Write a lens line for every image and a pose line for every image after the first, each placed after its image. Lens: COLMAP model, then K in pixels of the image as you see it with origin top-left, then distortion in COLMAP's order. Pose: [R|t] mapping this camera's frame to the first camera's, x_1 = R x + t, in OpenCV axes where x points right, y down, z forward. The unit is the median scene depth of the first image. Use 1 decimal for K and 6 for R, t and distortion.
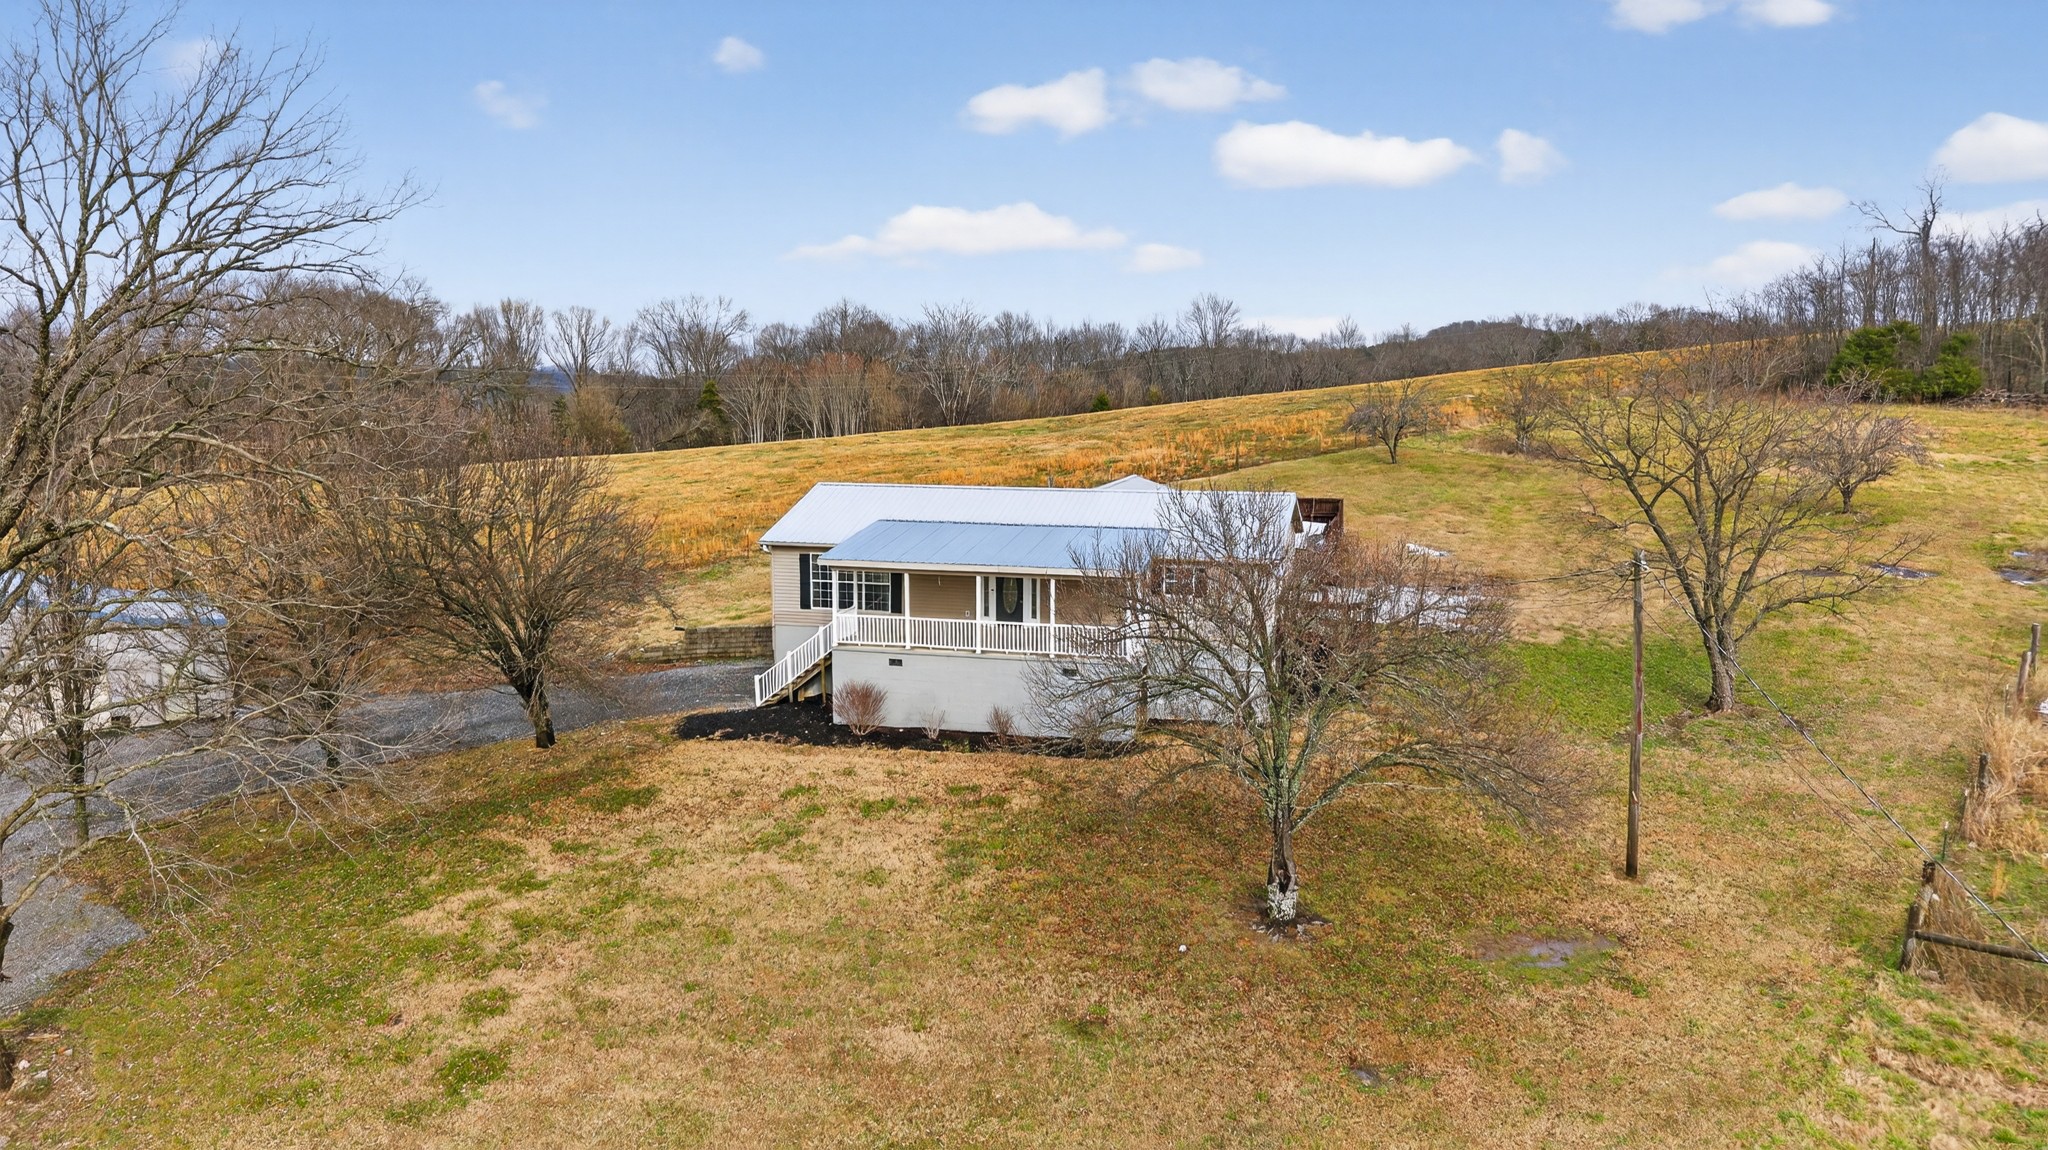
lens RADIAL K [[1334.6, 0, 1024.0], [0, 1334.6, 575.0], [0, 0, 1]] dist [0.007010, -0.000077]
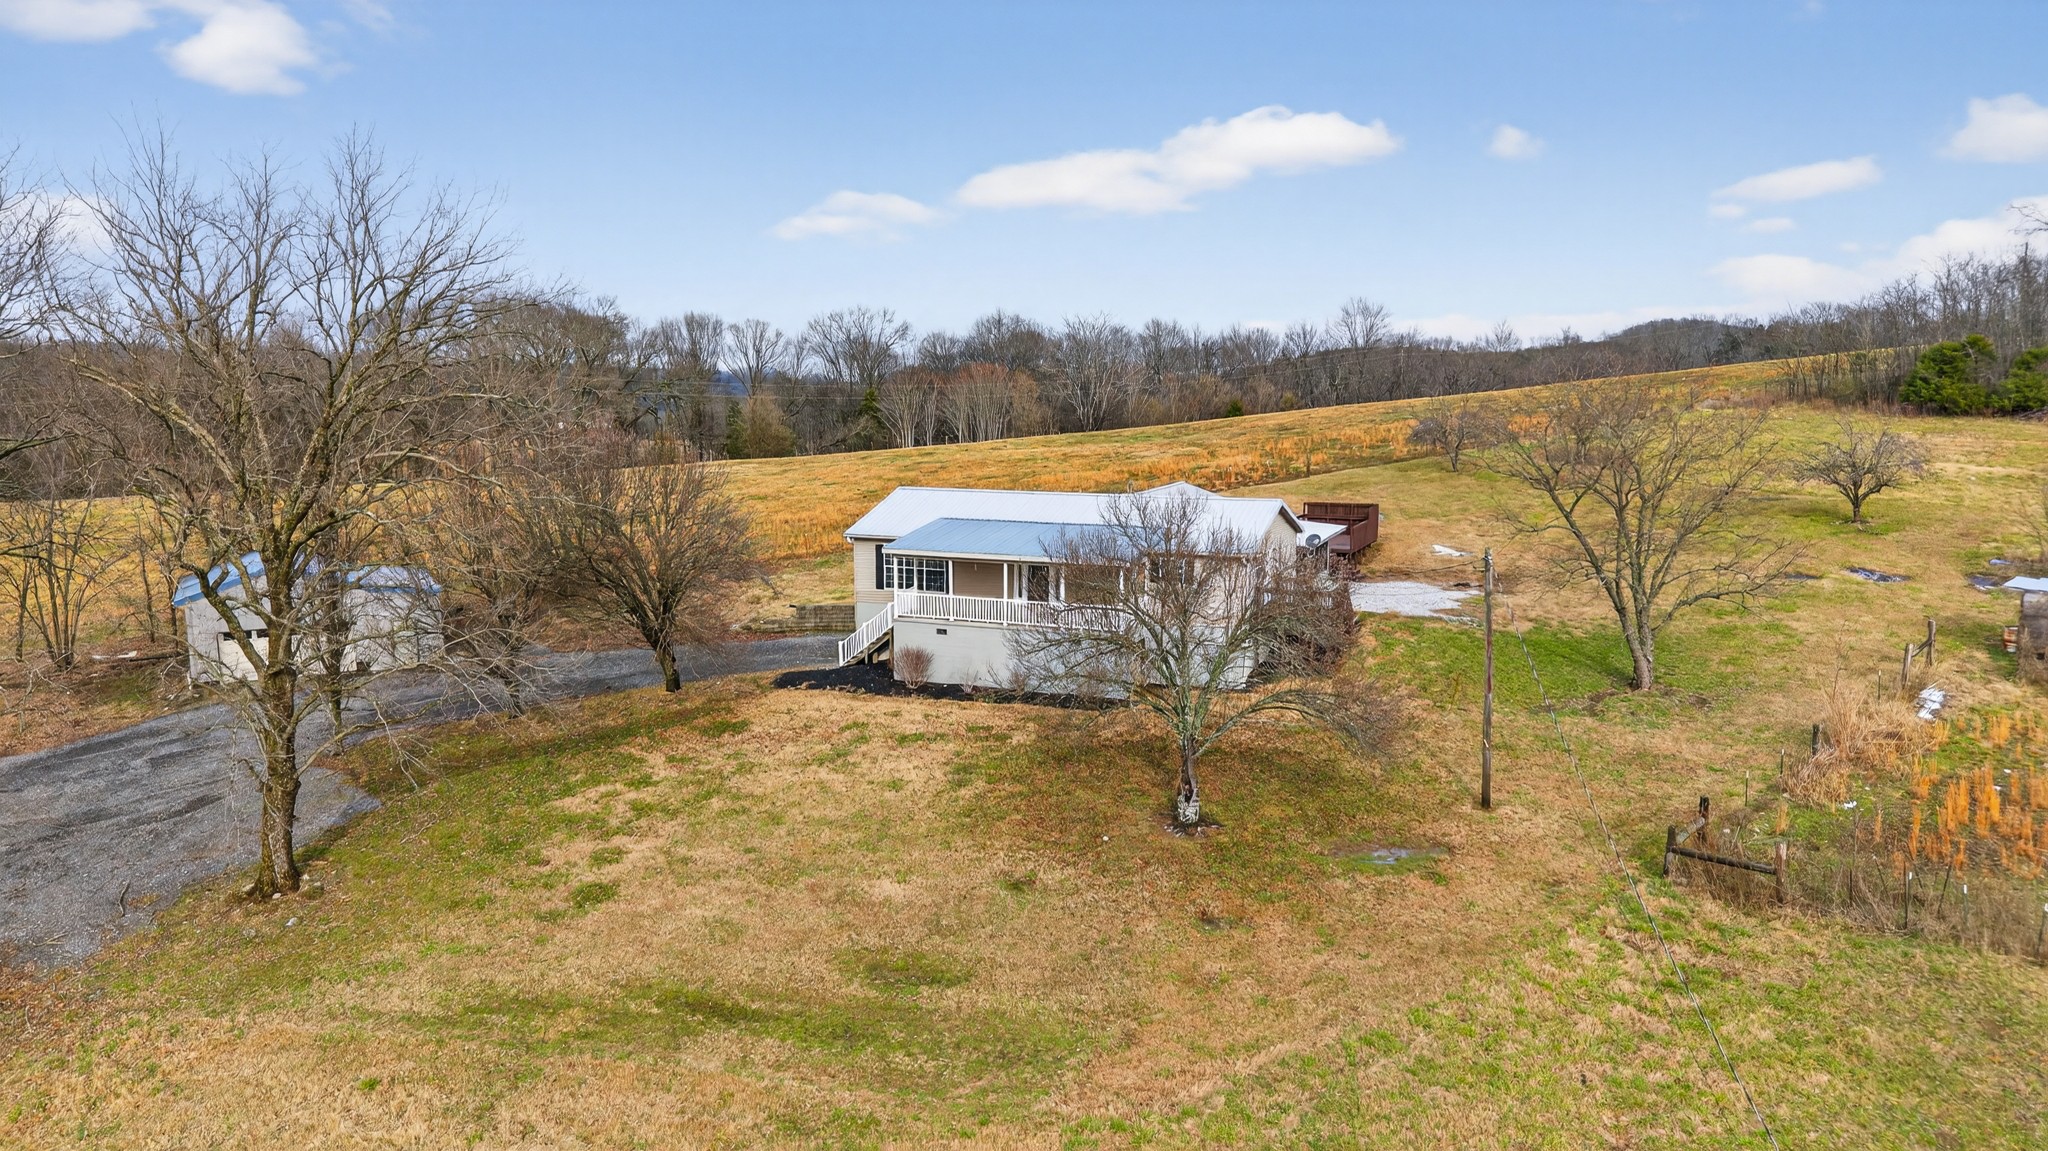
lens RADIAL K [[1323.5, 0, 1024.0], [0, 1323.5, 575.5], [0, 0, 1]] dist [0.082254, -0.138212]
pose [[0.991642, 0.016417, -0.127968, 0.149172], [-0.016417, 0.999865, 0.001053, 0.011128], [0.127968, 0.001056, 0.991778, -0.243643]]
